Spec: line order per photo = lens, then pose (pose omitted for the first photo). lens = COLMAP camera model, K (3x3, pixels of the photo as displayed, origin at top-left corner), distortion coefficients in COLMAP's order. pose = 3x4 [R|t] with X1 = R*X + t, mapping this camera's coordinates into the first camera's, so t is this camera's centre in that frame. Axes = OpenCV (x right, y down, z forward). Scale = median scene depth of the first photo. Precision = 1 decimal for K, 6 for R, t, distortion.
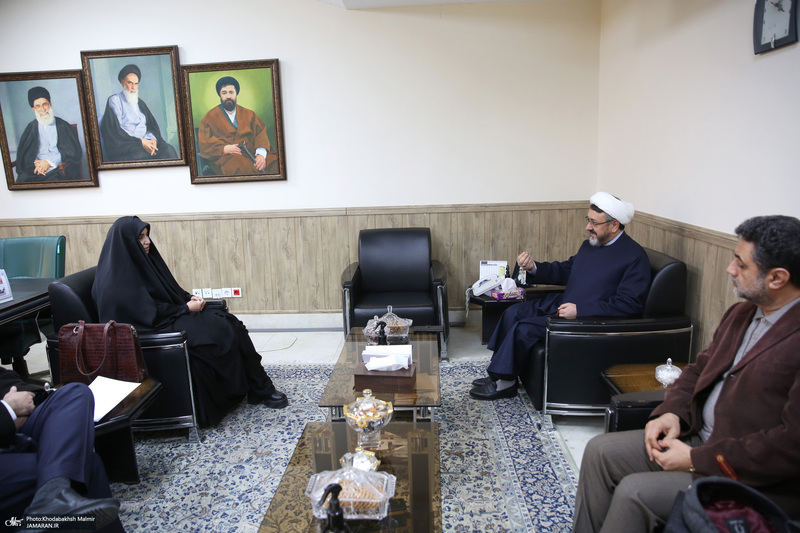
lens RADIAL K [[531.7, 0, 400.0], [0, 531.7, 266.5], [0, 0, 1]] dist [-0.121243, 0.083560]
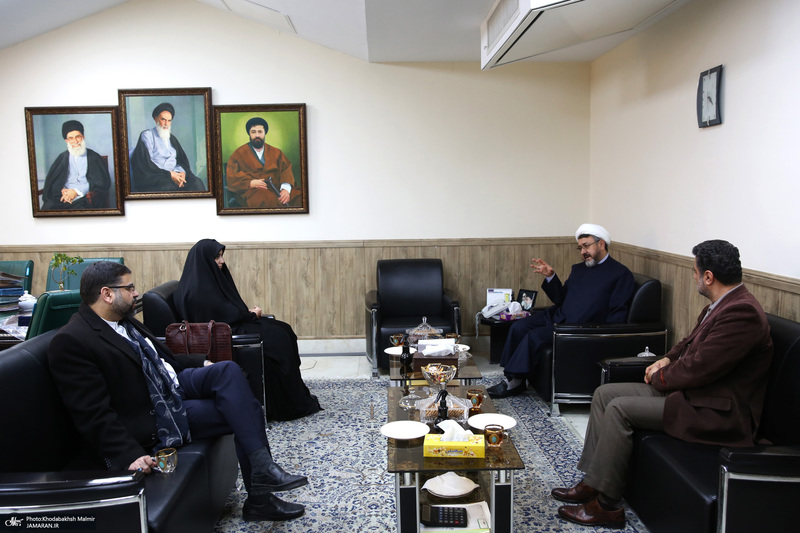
lens RADIAL K [[645.3, 0, 400.0], [0, 645.3, 266.5], [0, 0, 1]] dist [-0.108619, 0.094705]
pose [[0.997309, 0.010815, 0.072505, -0.125753], [-0.004285, 0.995967, -0.089613, 0.062894], [-0.073182, 0.089061, 0.993334, -0.319836]]
